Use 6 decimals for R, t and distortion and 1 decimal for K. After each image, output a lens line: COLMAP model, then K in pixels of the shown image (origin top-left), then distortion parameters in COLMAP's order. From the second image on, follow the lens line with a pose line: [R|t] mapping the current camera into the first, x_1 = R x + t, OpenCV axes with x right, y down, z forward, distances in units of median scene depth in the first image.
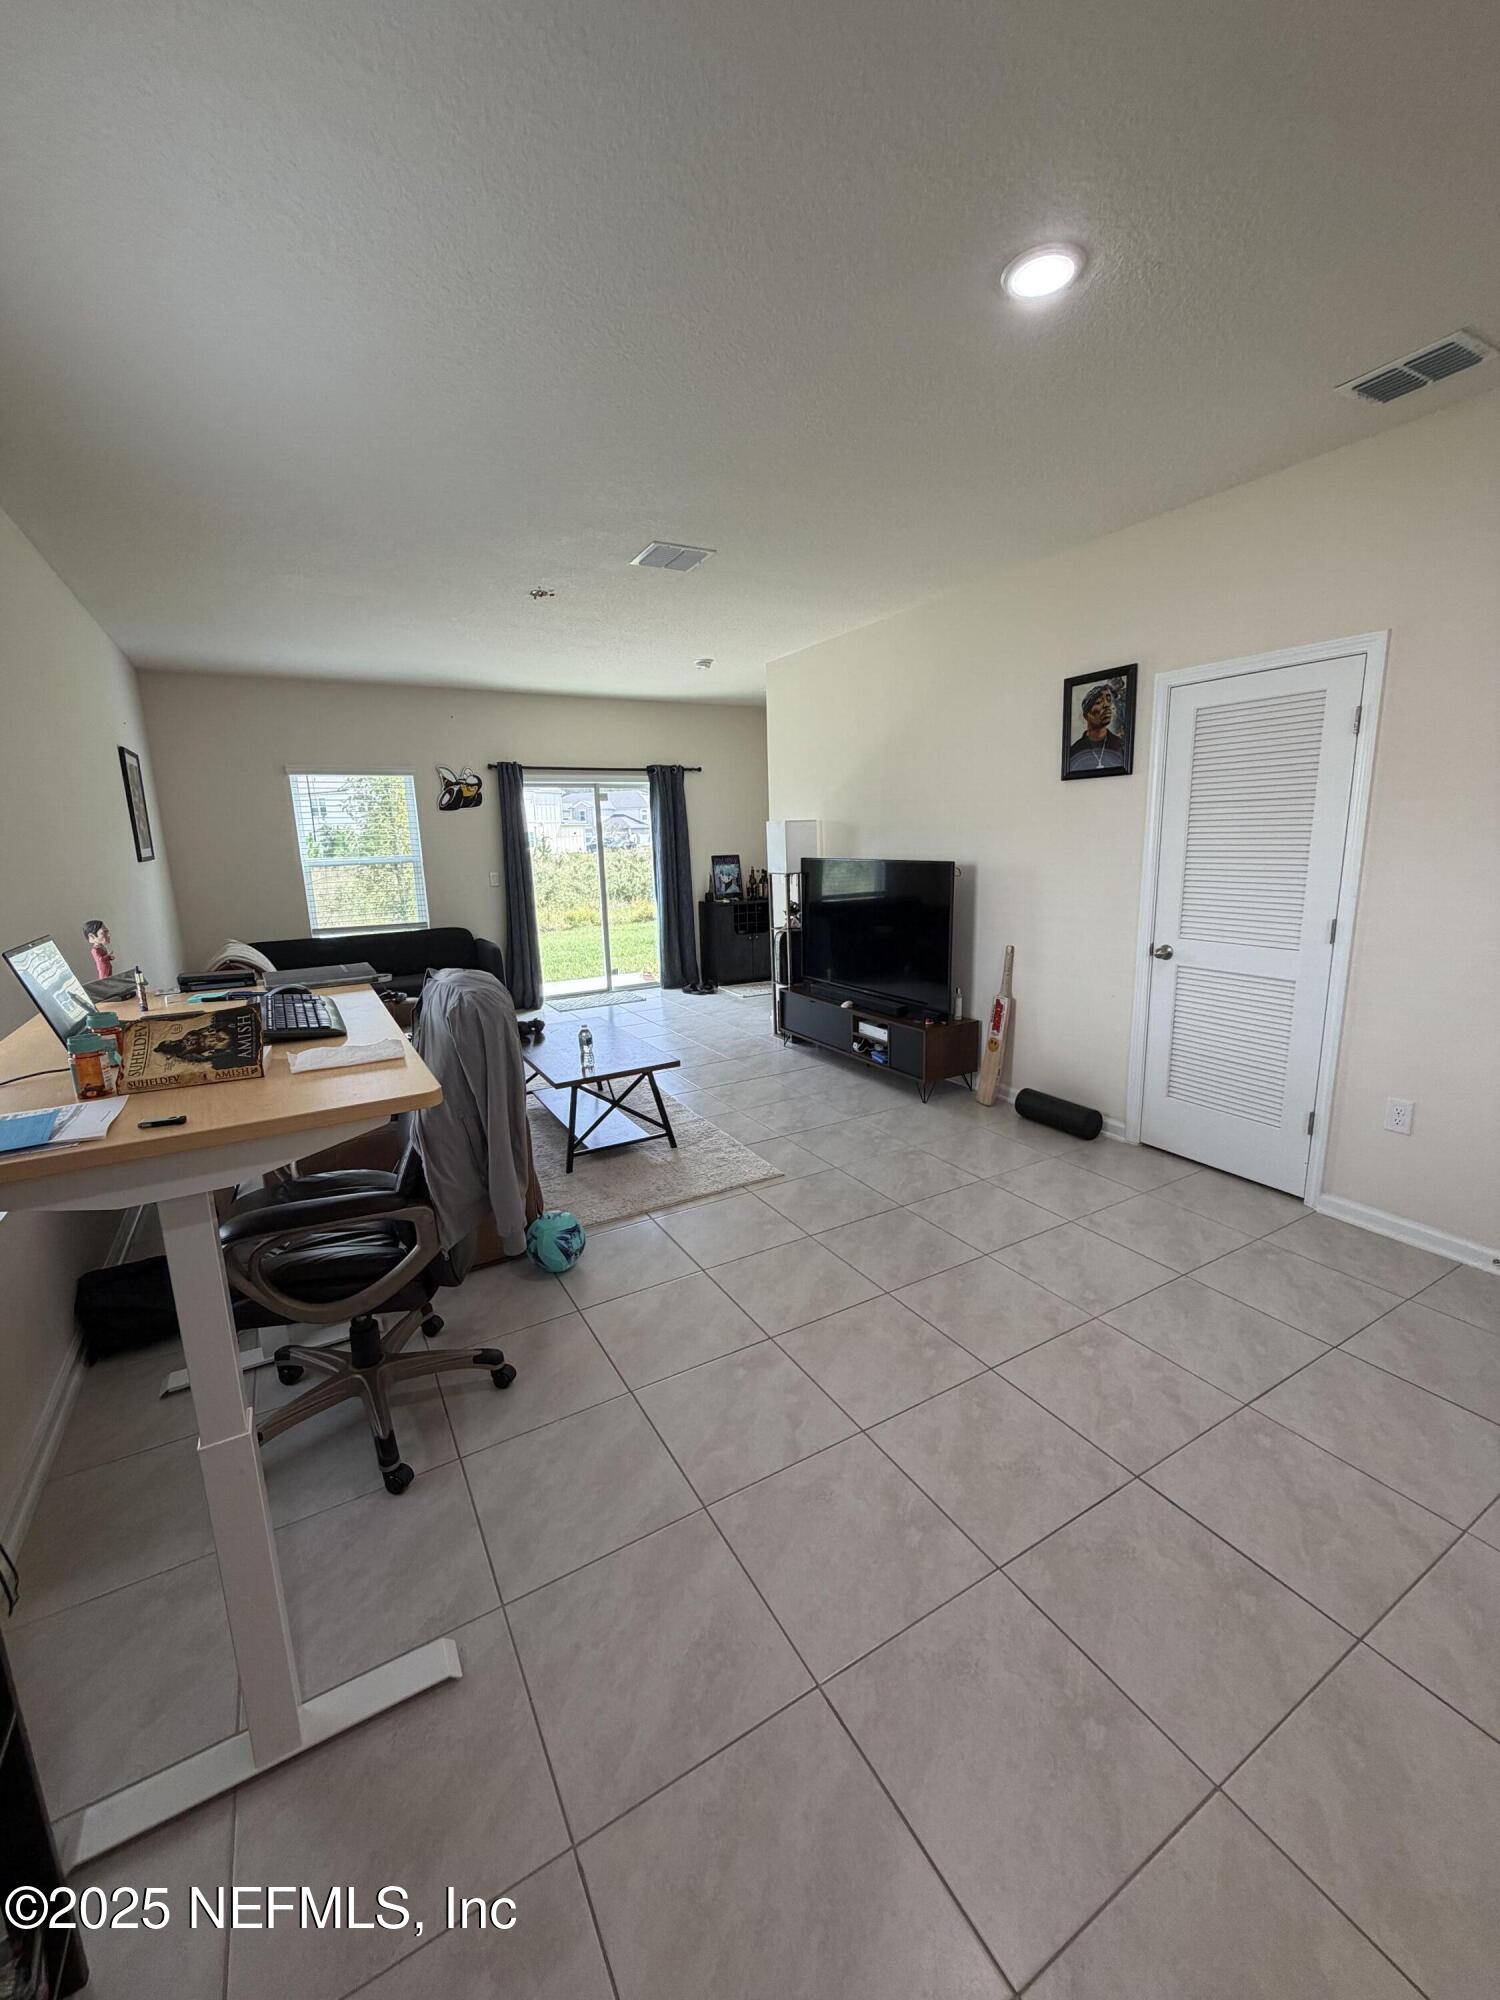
lens RADIAL K [[807.2, 0, 755.1], [0, 807.2, 996.8], [0, 0, 1]] dist [0.000740, 0.001000]
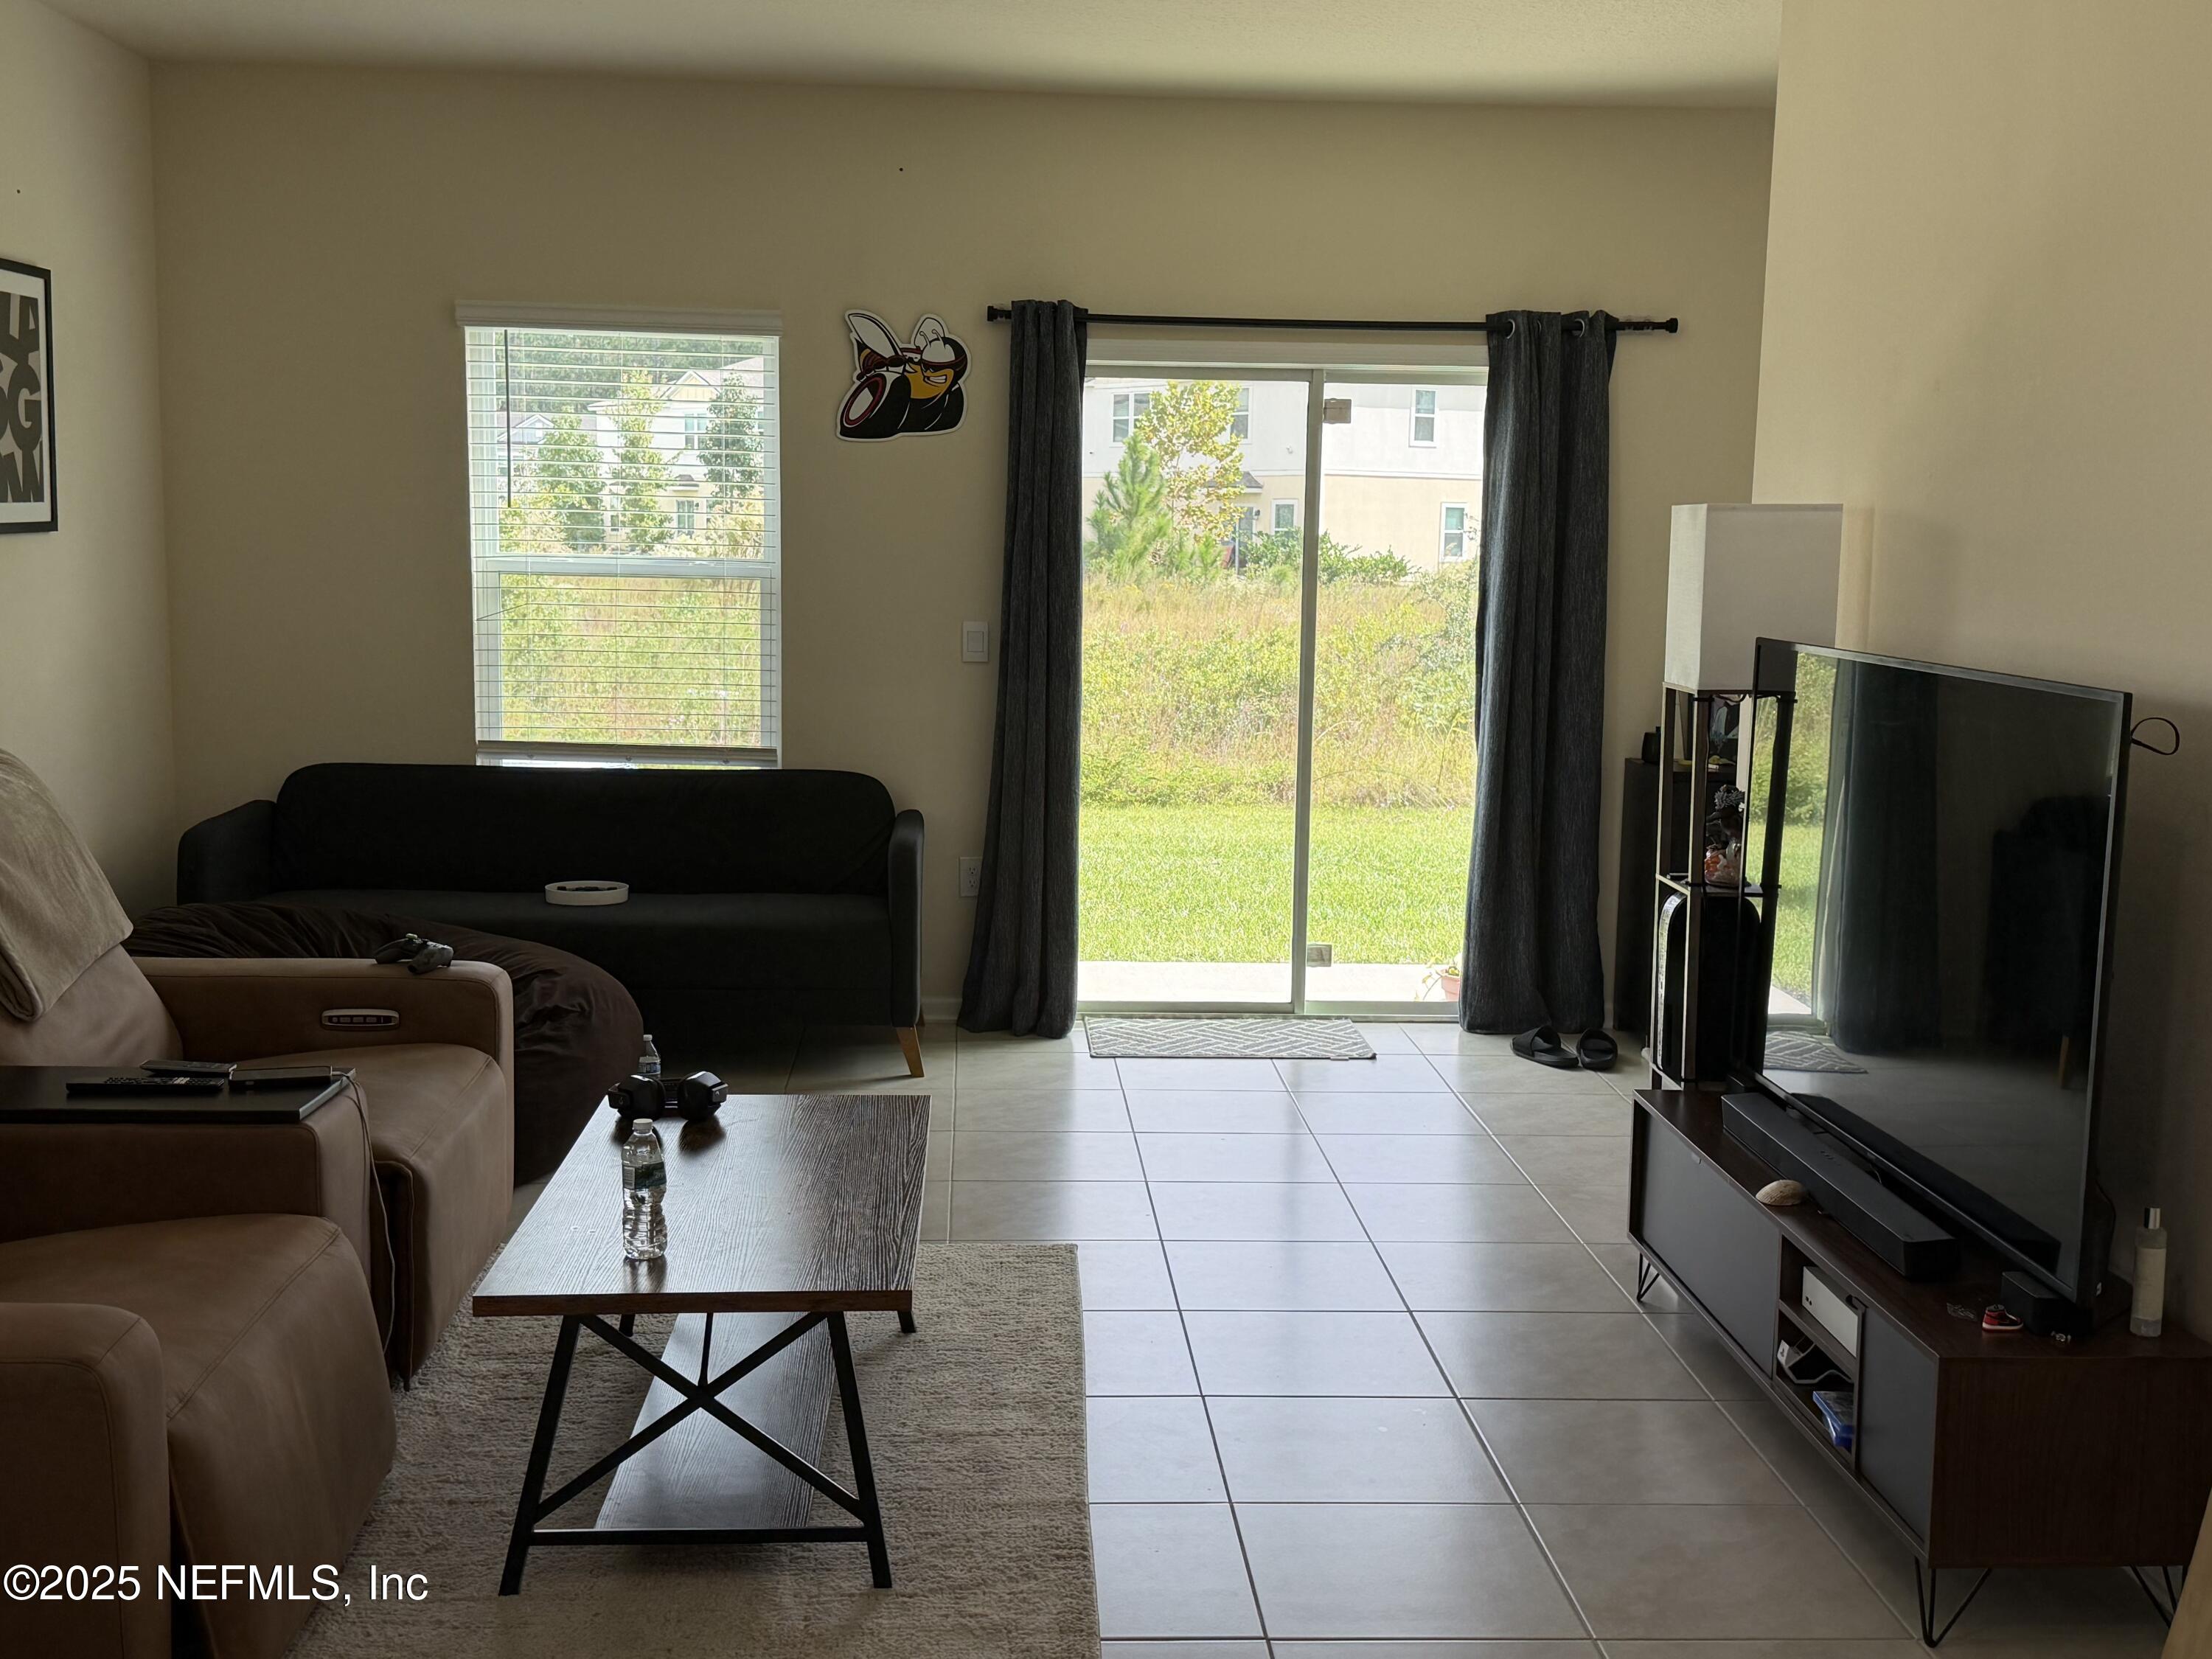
lens RADIAL K [[2403.7, 0, 1104.5], [0, 2403.7, 828.3], [0, 0, 1]] dist [0.079200, 0.000000]
pose [[0.885660, 0.102056, -0.452981, 0.198330], [-0.134430, 0.990125, -0.039762, -0.035603], [0.444450, 0.096110, 0.890633, 0.133300]]
